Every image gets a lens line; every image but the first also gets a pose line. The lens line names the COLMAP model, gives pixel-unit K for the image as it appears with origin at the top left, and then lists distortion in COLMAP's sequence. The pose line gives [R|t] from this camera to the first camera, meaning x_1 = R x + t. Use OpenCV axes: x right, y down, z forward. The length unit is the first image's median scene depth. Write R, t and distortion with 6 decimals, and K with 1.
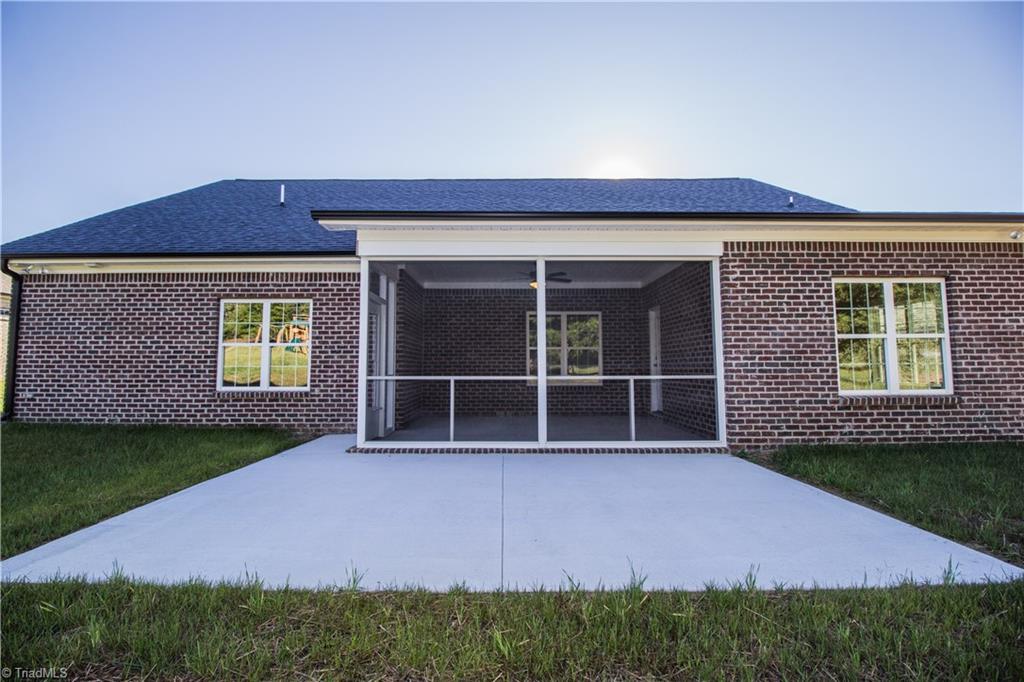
lens RADIAL K [[485.1, 0, 513.3], [0, 485.1, 330.3], [0, 0, 1]] dist [-0.003916, -0.005542]
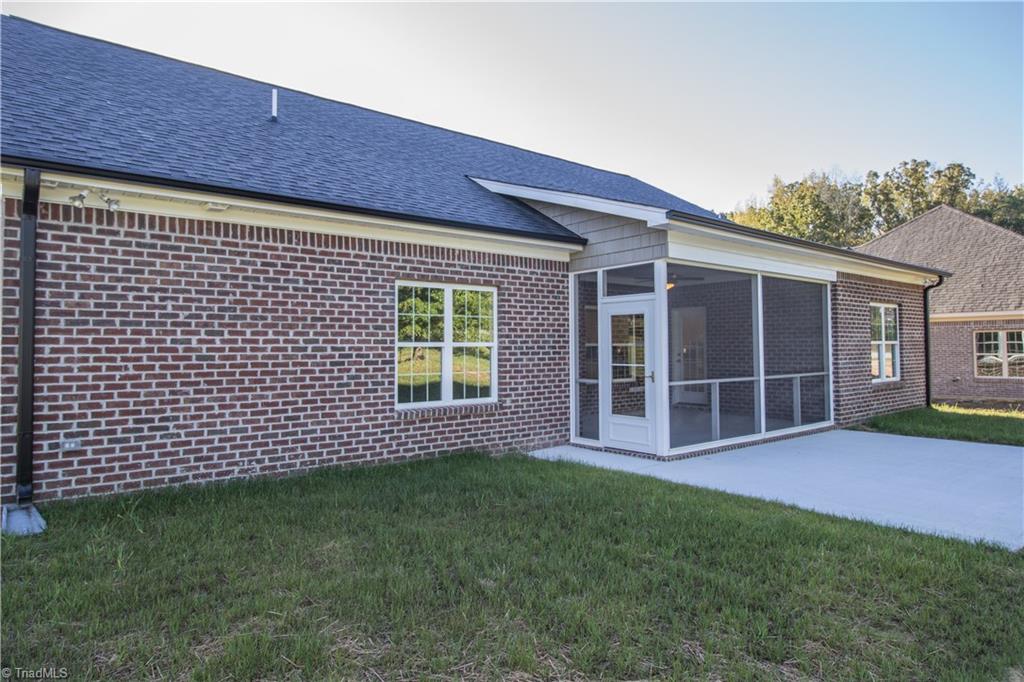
lens RADIAL K [[611.4, 0, 514.0], [0, 611.4, 333.2], [0, 0, 1]] dist [0.006903, 0.002746]
pose [[0.774834, 0.012285, 0.632045, -1.047807], [-0.043435, 0.998483, 0.033841, -0.025032], [-0.630670, -0.053674, 0.774193, 0.203435]]
